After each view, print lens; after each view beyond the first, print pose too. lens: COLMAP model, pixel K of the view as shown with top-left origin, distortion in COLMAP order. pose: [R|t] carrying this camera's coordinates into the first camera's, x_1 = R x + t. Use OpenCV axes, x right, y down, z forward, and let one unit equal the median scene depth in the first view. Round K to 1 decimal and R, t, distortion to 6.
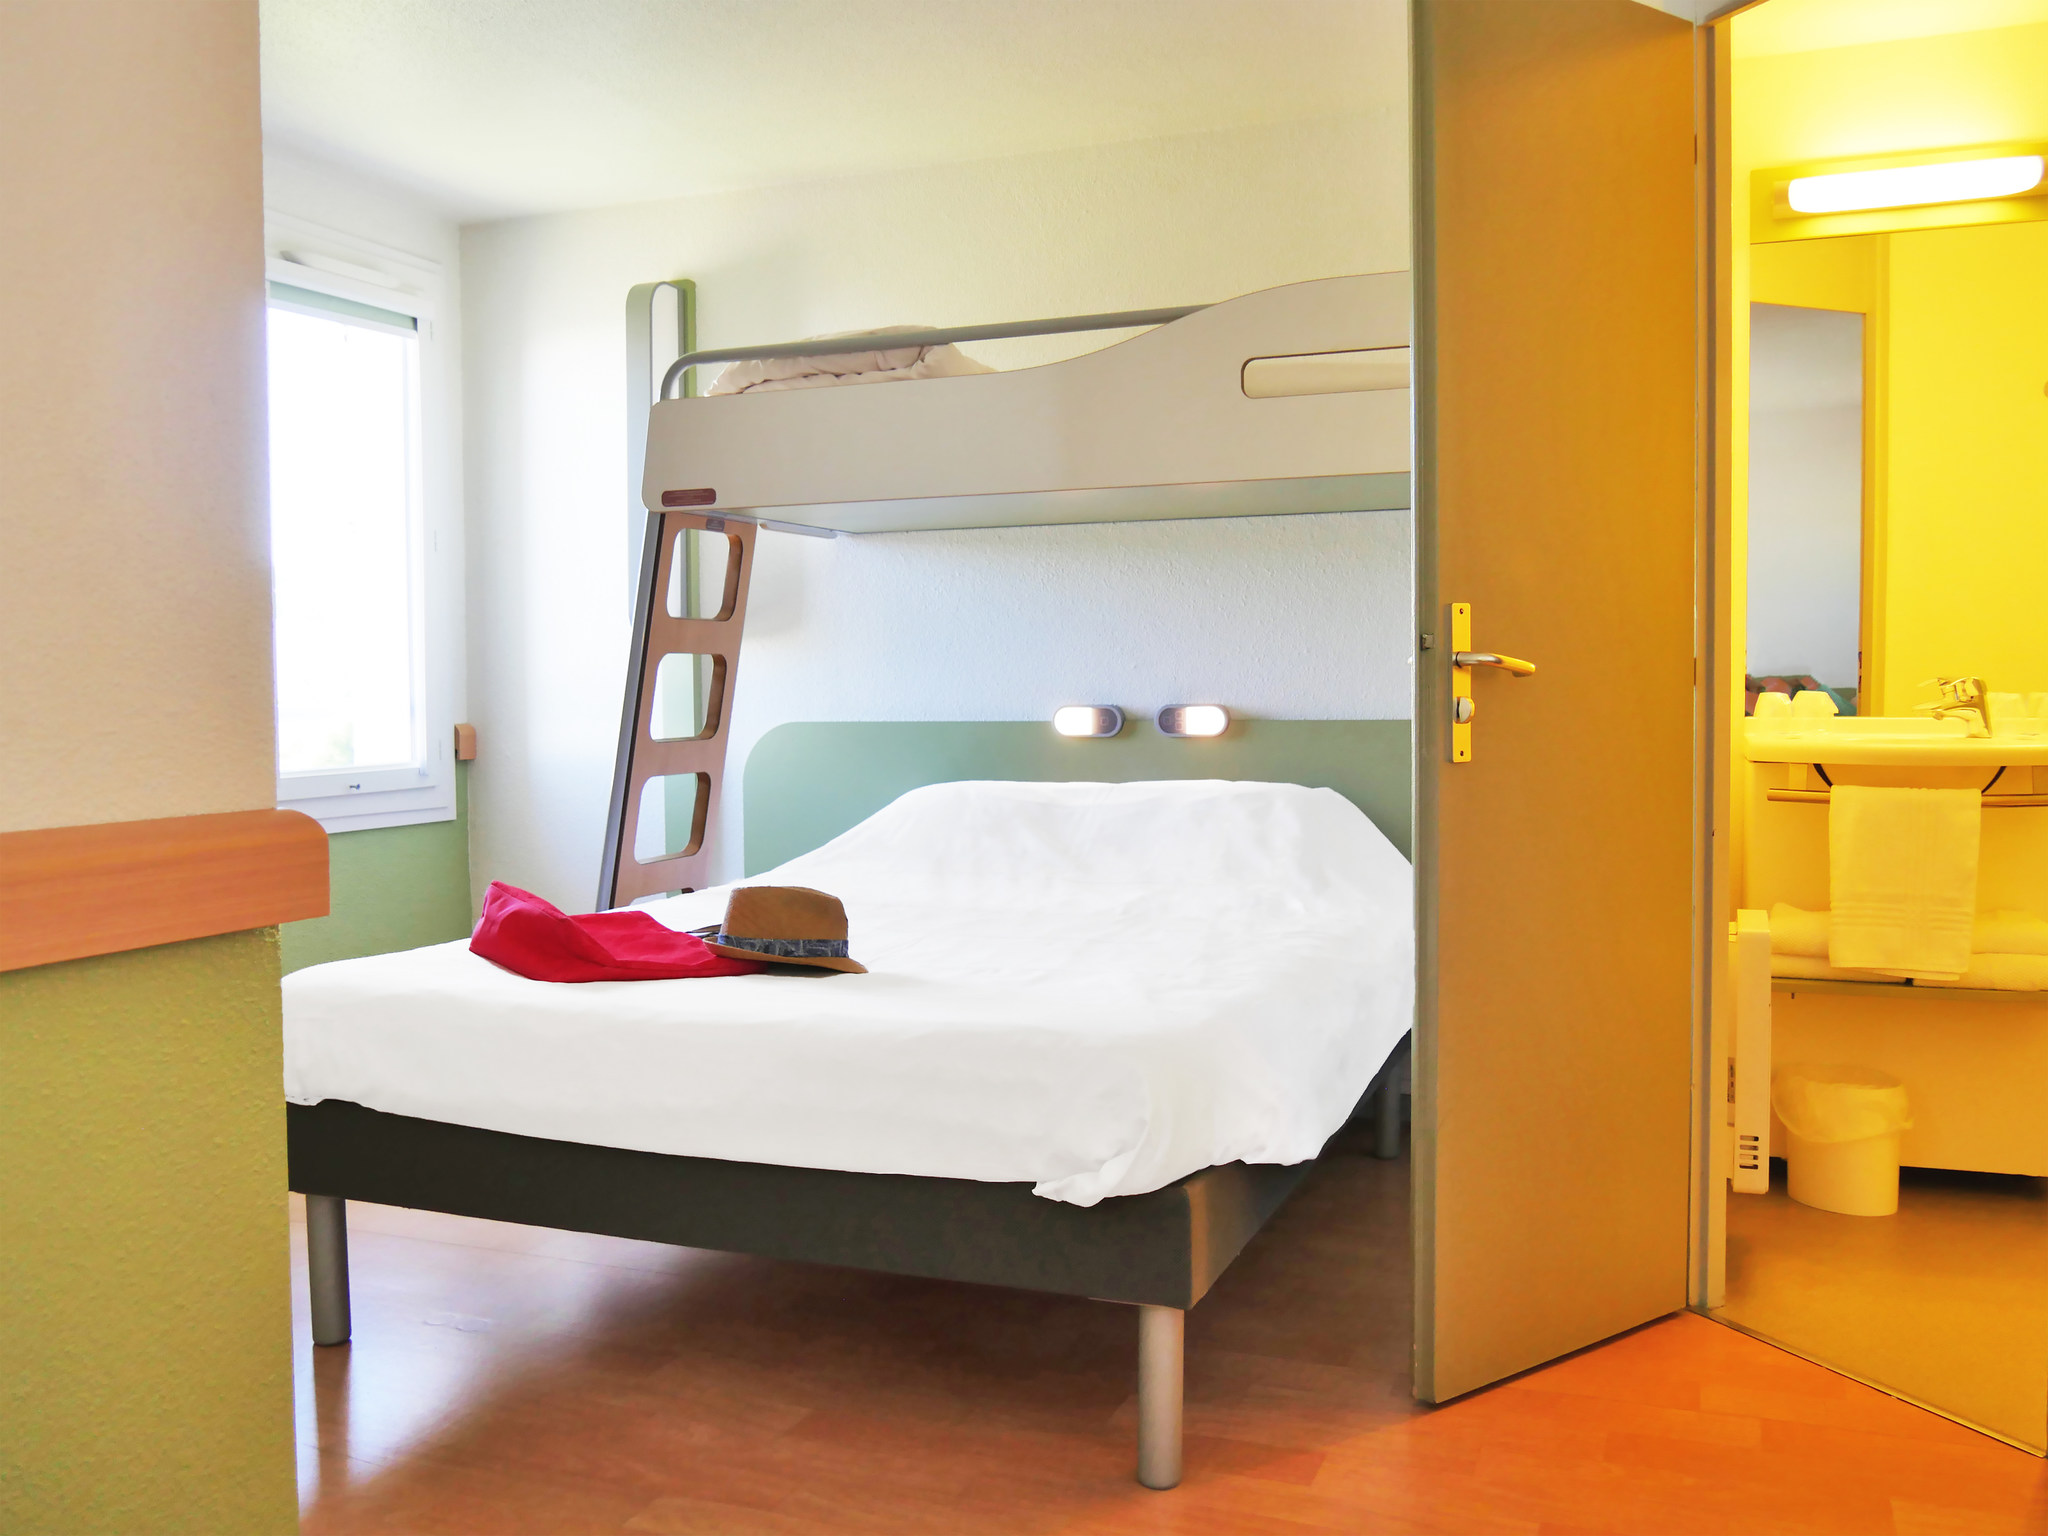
lens RADIAL K [[1853.6, 0, 1022.6], [0, 1853.6, 729.6], [0, 0, 1]] dist [-0.029815, 0.009298]
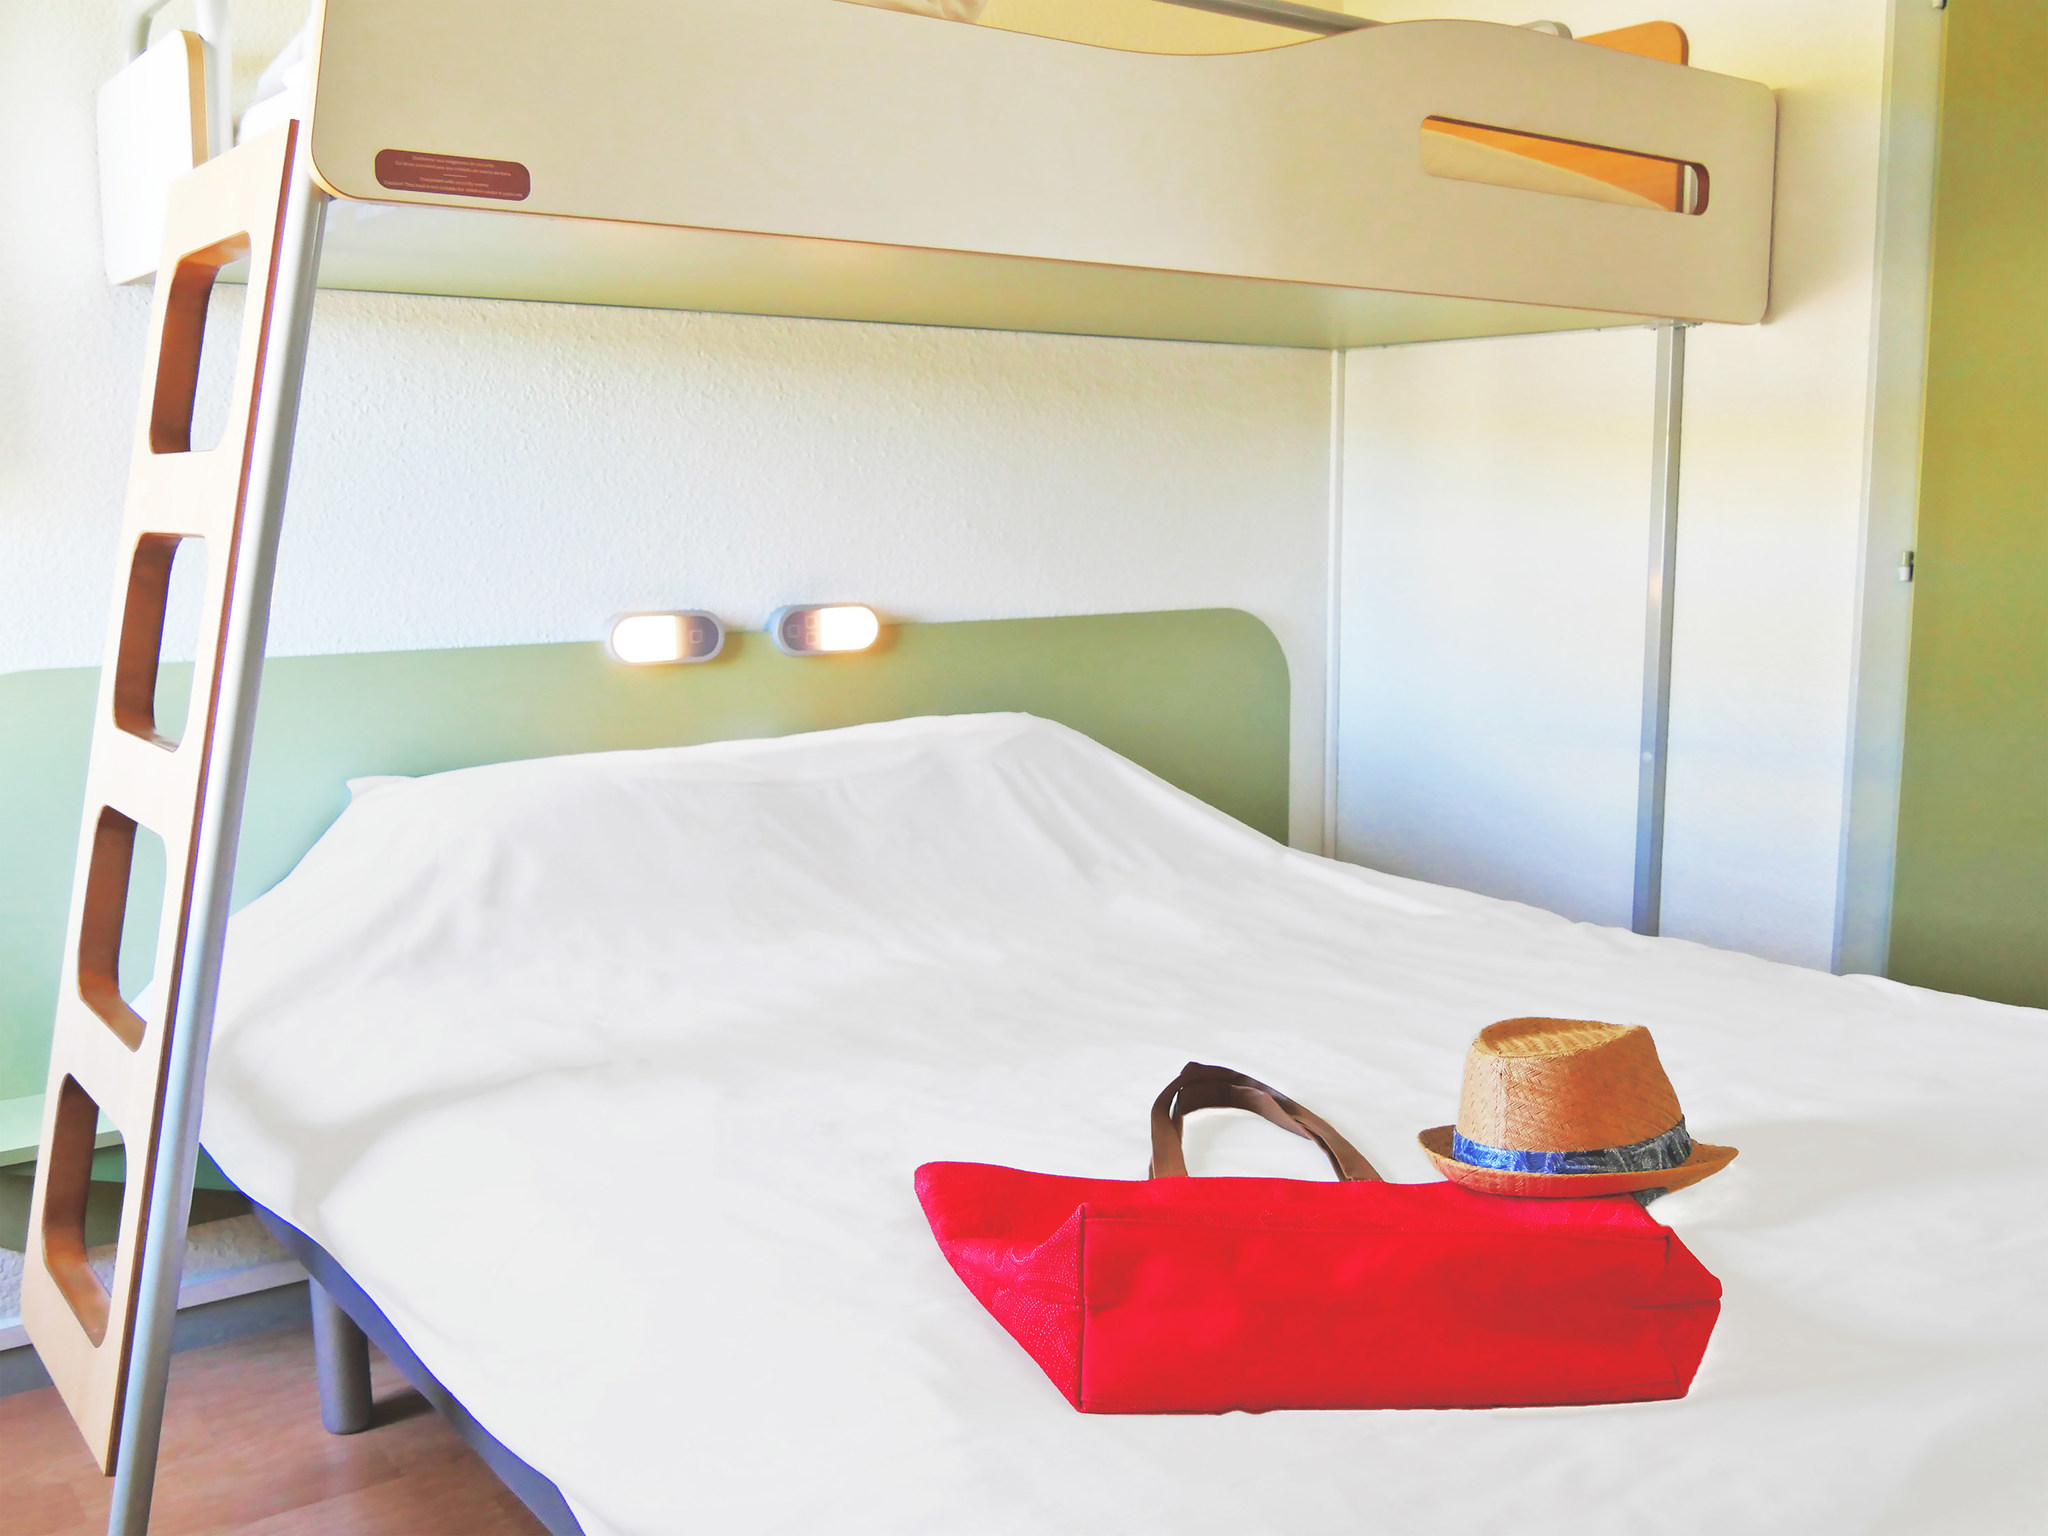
lens RADIAL K [[1853.6, 0, 1022.6], [0, 1853.6, 729.6], [0, 0, 1]] dist [-0.029815, 0.009298]
pose [[0.549552, -0.091879, 0.830392, -0.641657], [0.015471, 0.994883, 0.099841, -0.052093], [-0.835316, -0.042021, 0.548162, 0.881676]]
